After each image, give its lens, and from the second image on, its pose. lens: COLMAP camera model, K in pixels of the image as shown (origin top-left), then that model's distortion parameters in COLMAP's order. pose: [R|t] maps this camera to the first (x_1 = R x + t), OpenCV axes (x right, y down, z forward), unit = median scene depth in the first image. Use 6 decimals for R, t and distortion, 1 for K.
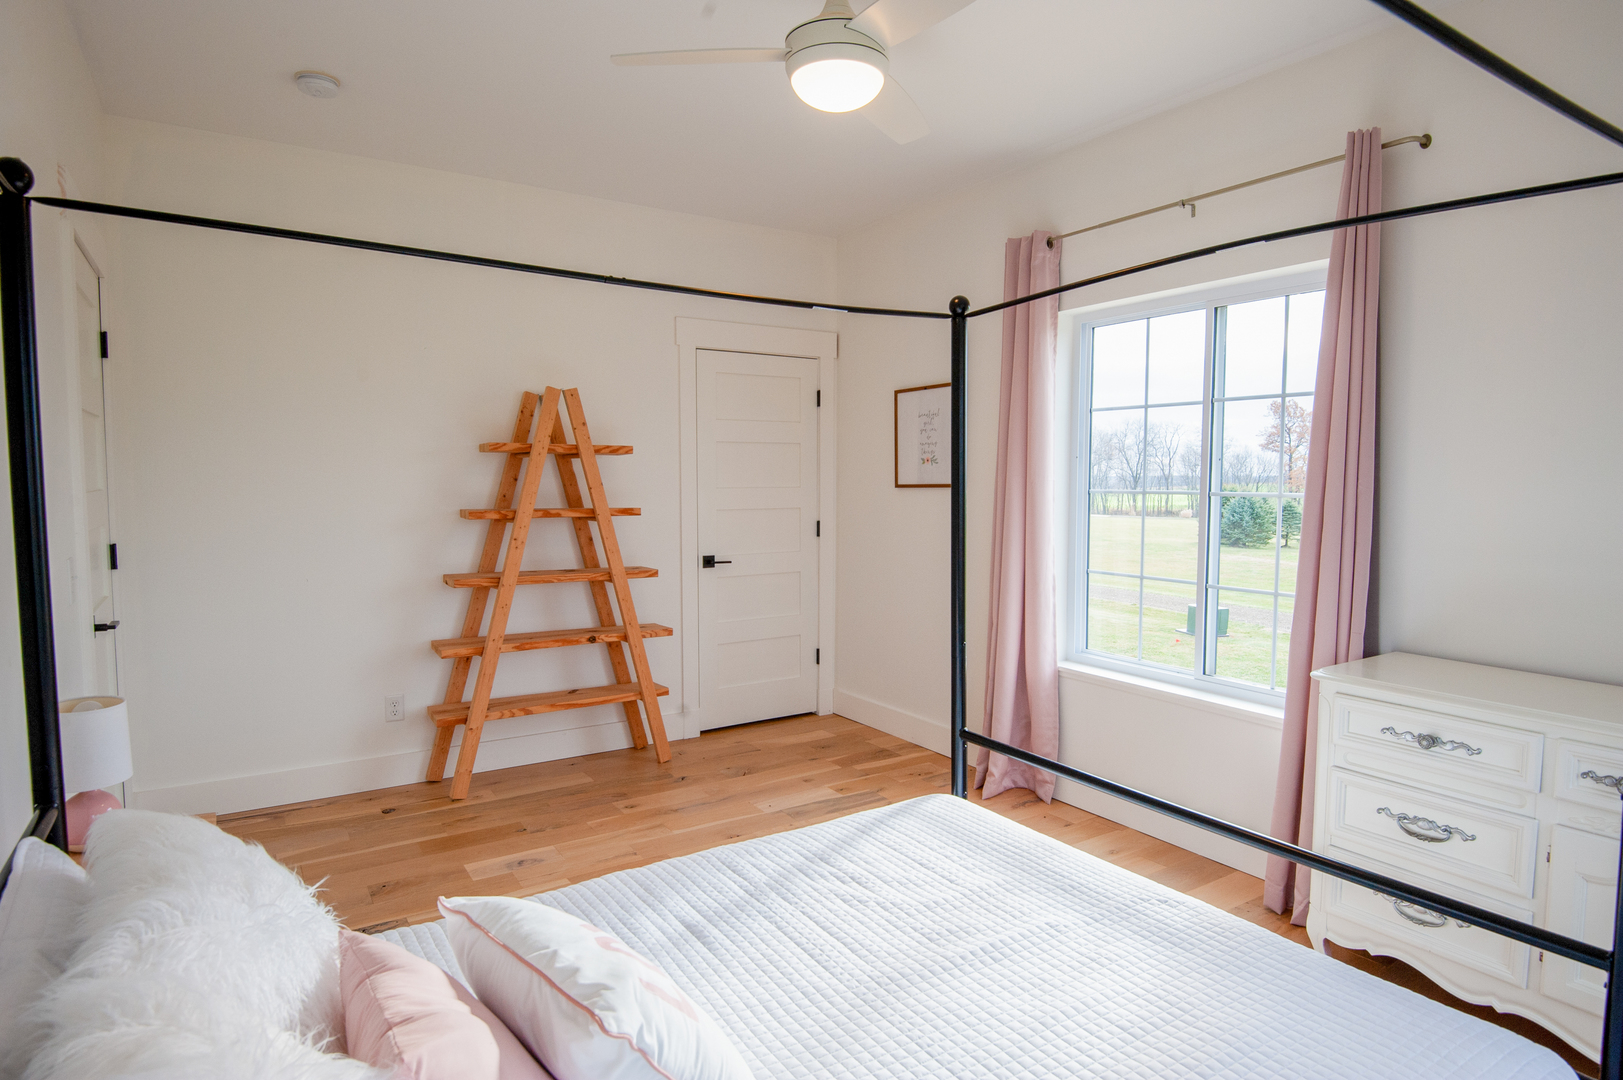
lens RADIAL K [[906.5, 0, 803.5], [0, 906.5, 535.3], [0, 0, 1]] dist [-0.015582, -0.000171]
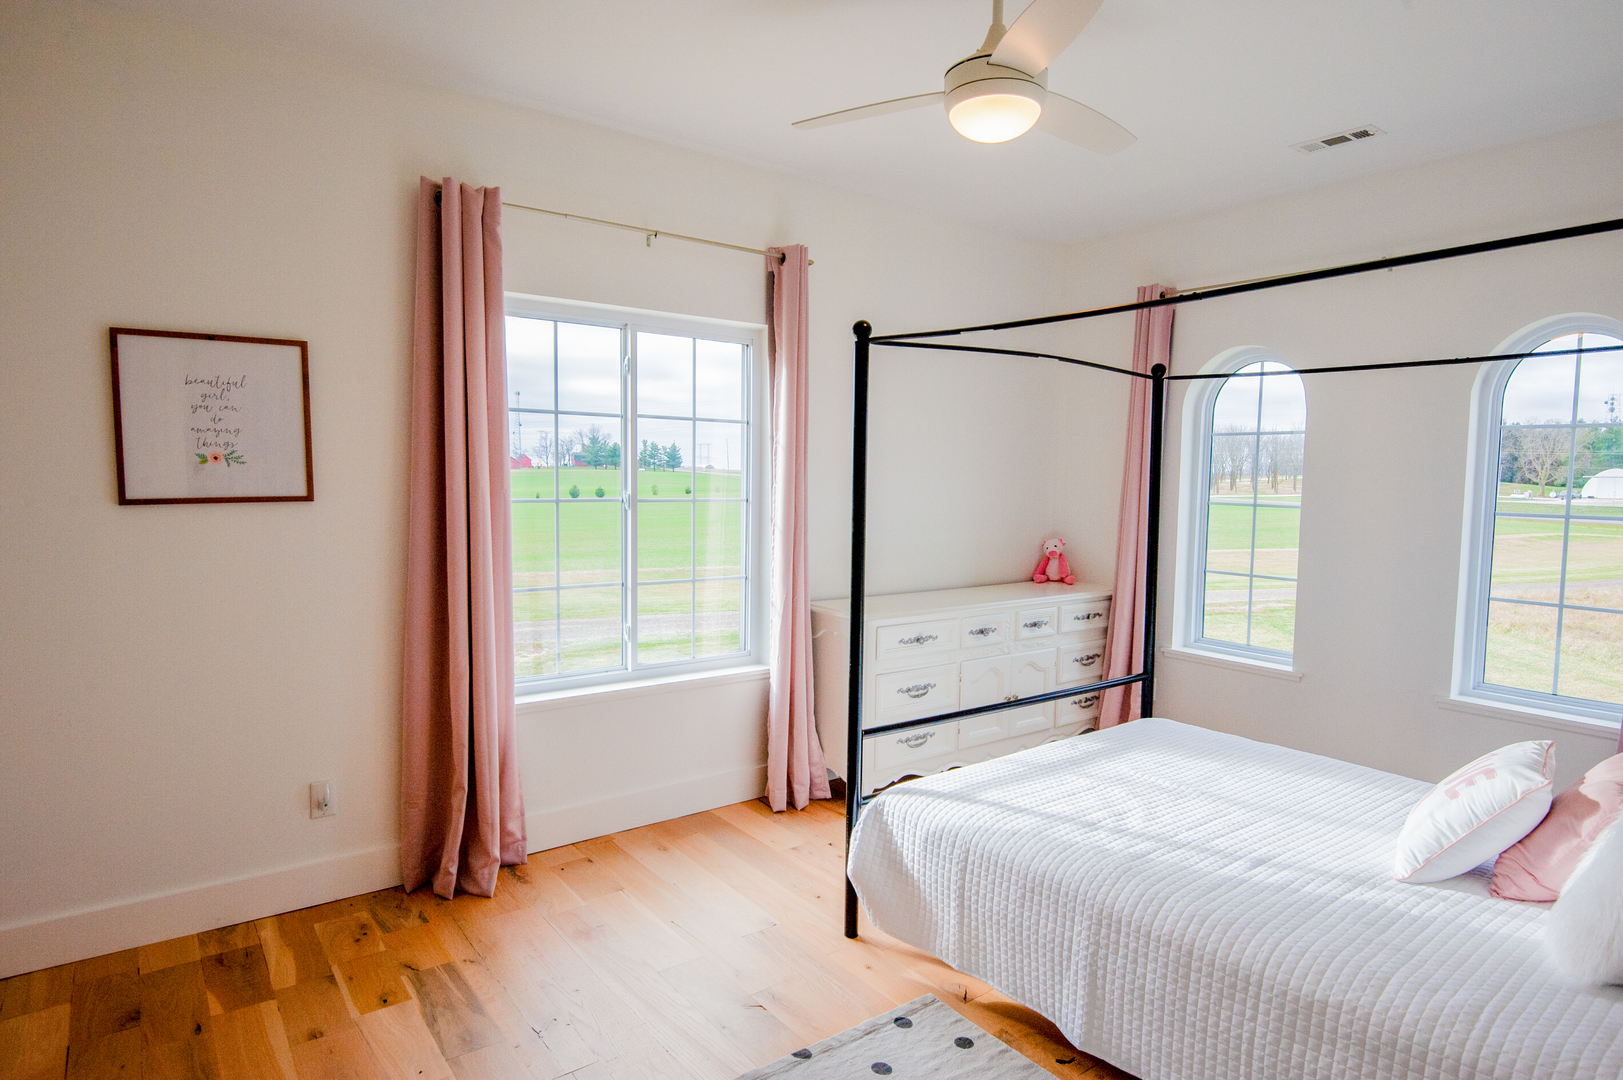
lens RADIAL K [[906.5, 0, 802.5], [0, 906.5, 550.4], [0, 0, 1]] dist [-0.015582, -0.000171]
pose [[-0.067674, -0.080486, 0.994456, -0.540261], [0.059879, 0.994616, 0.084573, -0.053640], [-0.995909, 0.065271, -0.062490, 0.716716]]
